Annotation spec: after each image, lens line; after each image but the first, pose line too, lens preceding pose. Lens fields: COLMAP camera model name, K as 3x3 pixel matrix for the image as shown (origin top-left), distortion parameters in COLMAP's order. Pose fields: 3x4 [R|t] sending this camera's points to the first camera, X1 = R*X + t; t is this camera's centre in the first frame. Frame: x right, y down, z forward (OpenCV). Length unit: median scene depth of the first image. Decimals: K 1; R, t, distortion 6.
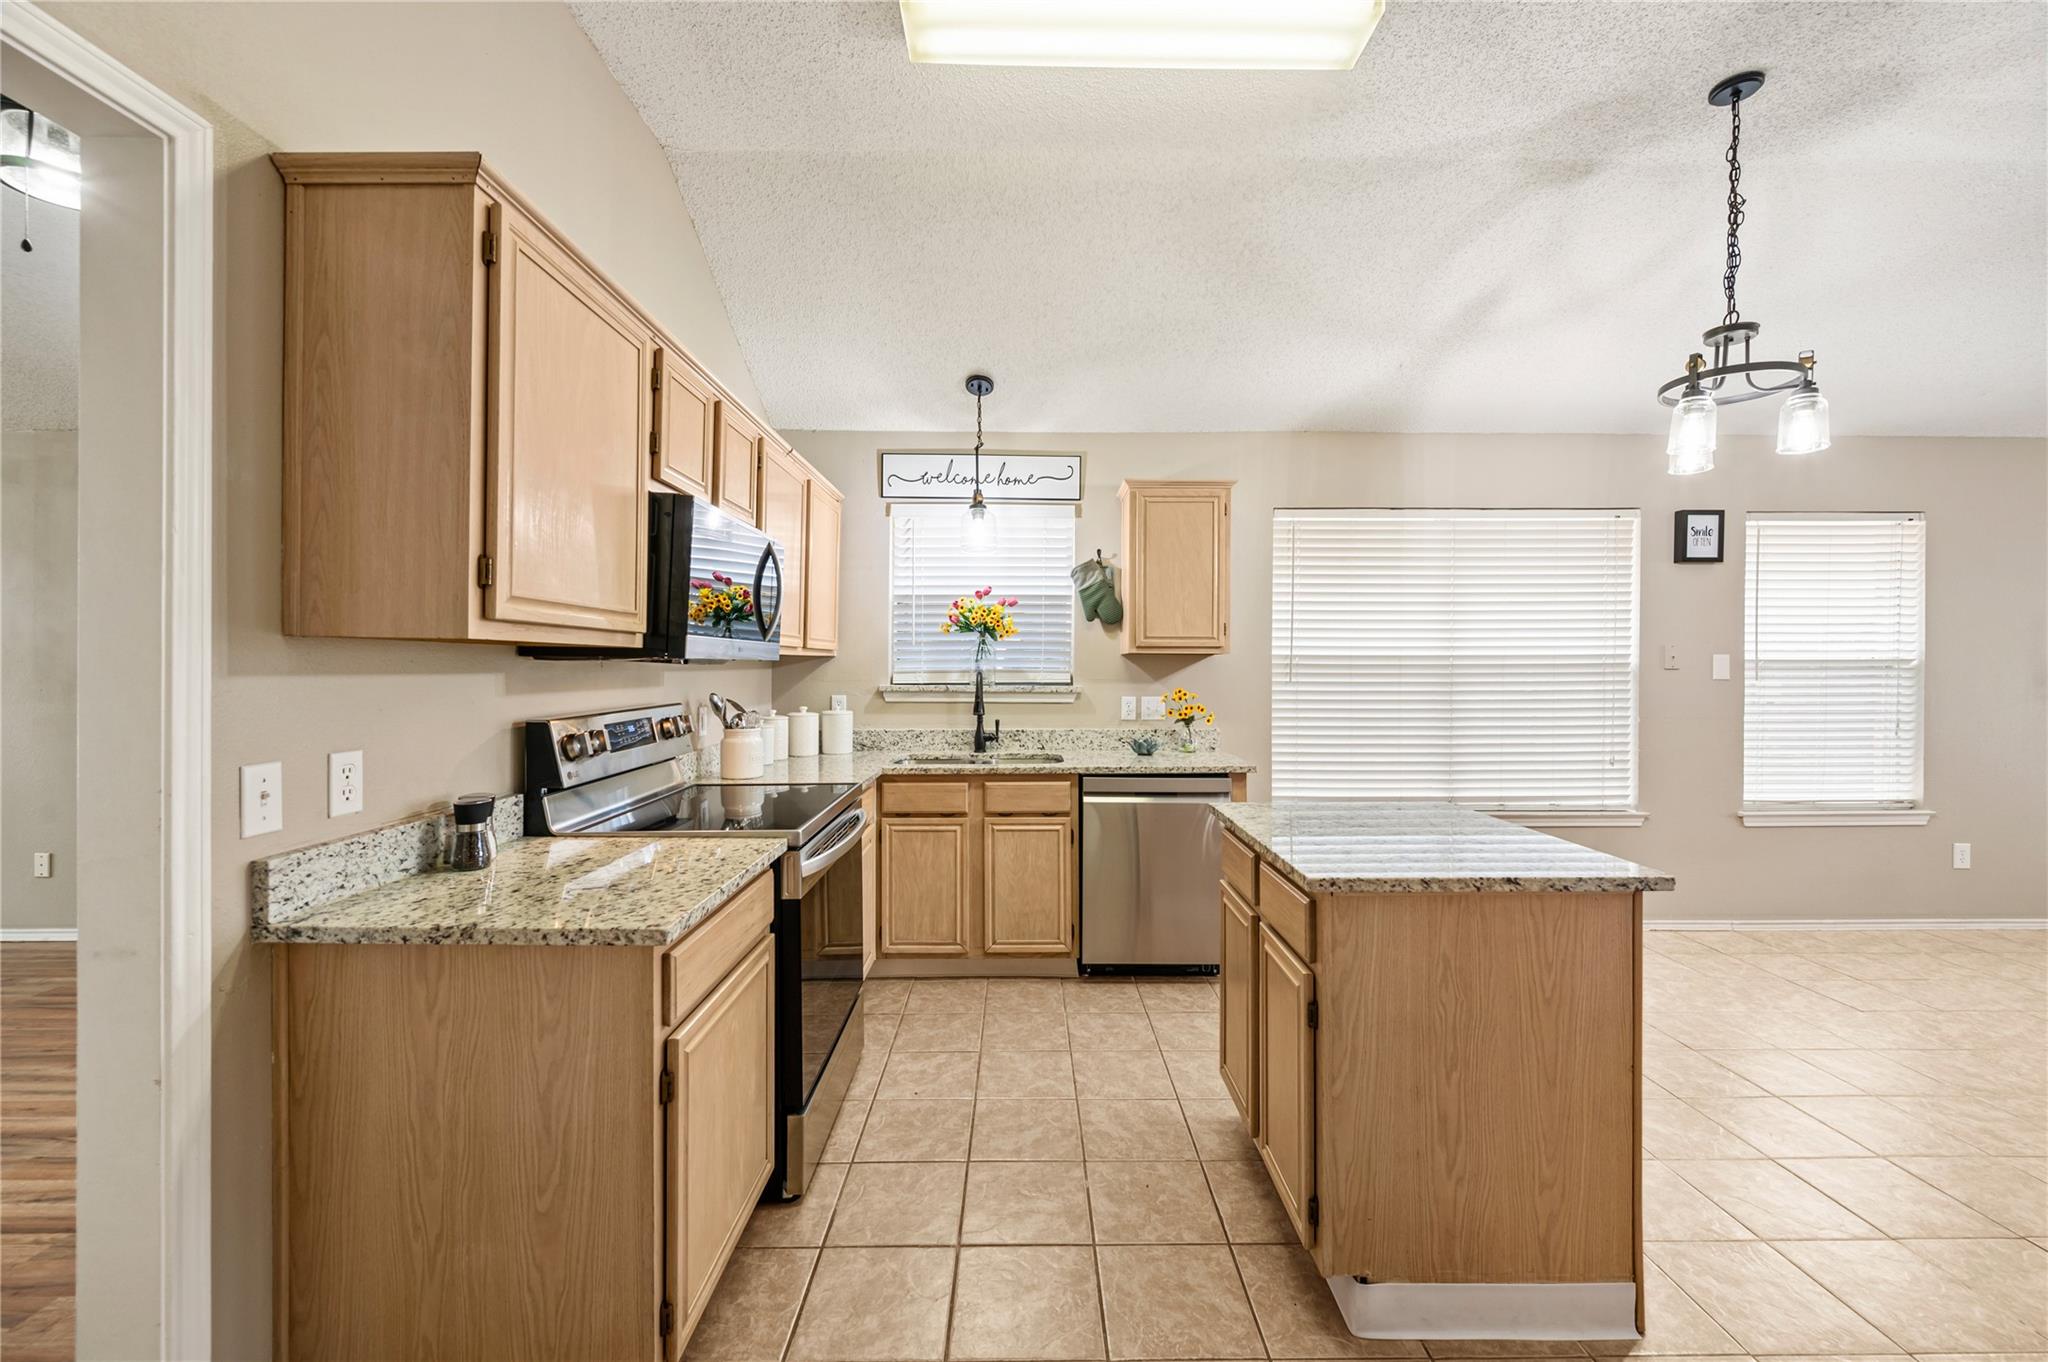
lens RADIAL K [[823.7, 0, 1027.7], [0, 823.7, 672.1], [0, 0, 1]] dist [-0.003871, -0.000107]
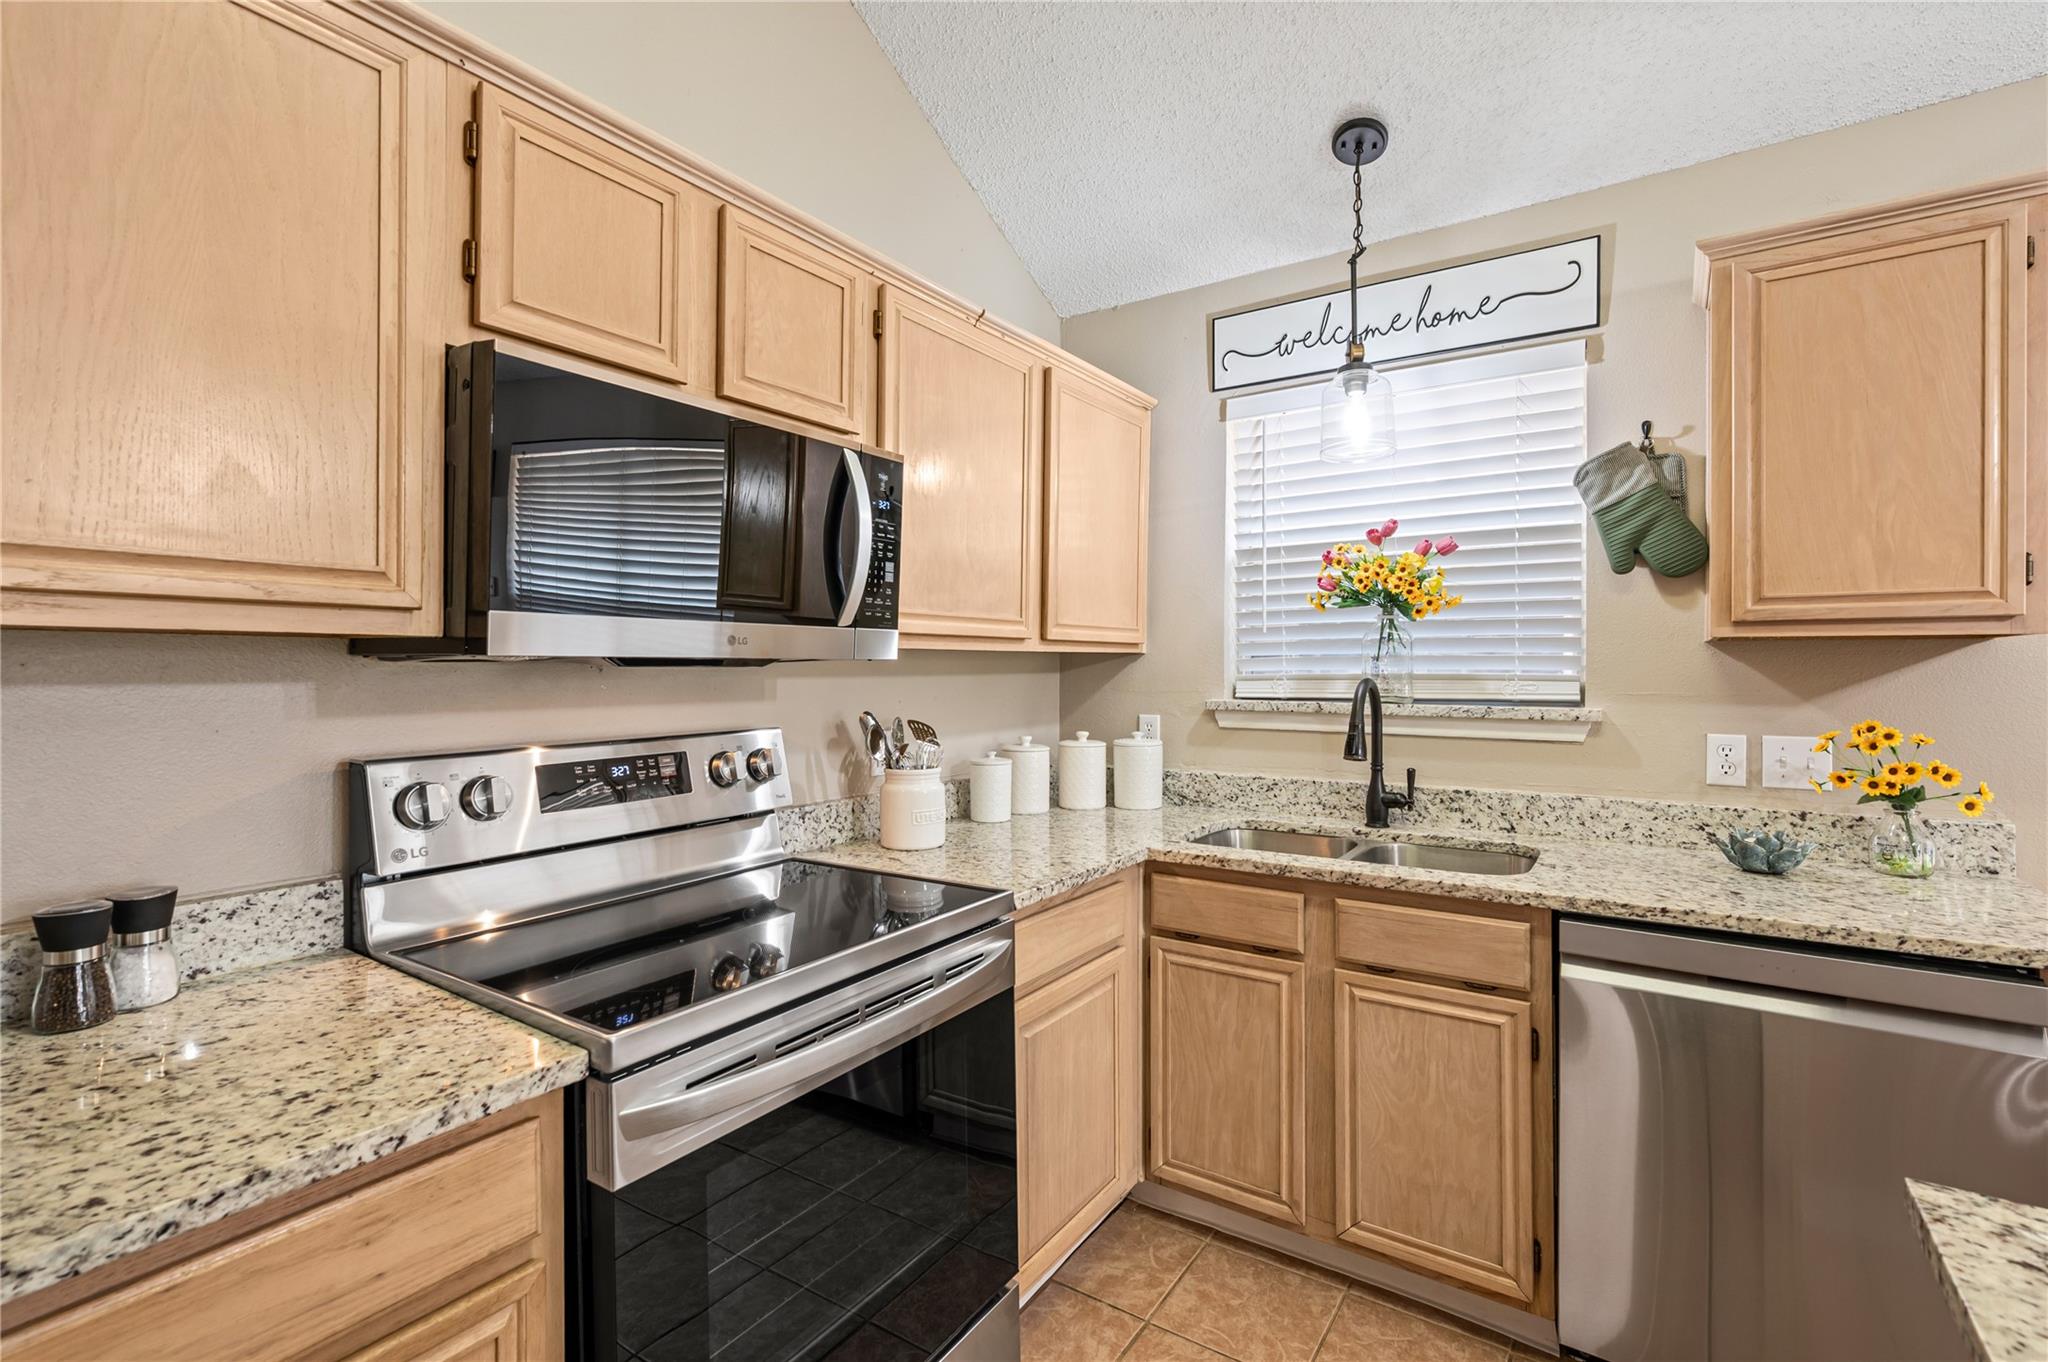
lens RADIAL K [[918.5, 0, 1016.6], [0, 918.5, 669.6], [0, 0, 1]] dist [0.000872, -0.001000]
pose [[0.817470, -0.001285, -0.575970, 0.097634], [-0.001673, 0.999988, -0.004605, -0.003123], [0.575969, 0.004728, 0.817458, 0.370700]]
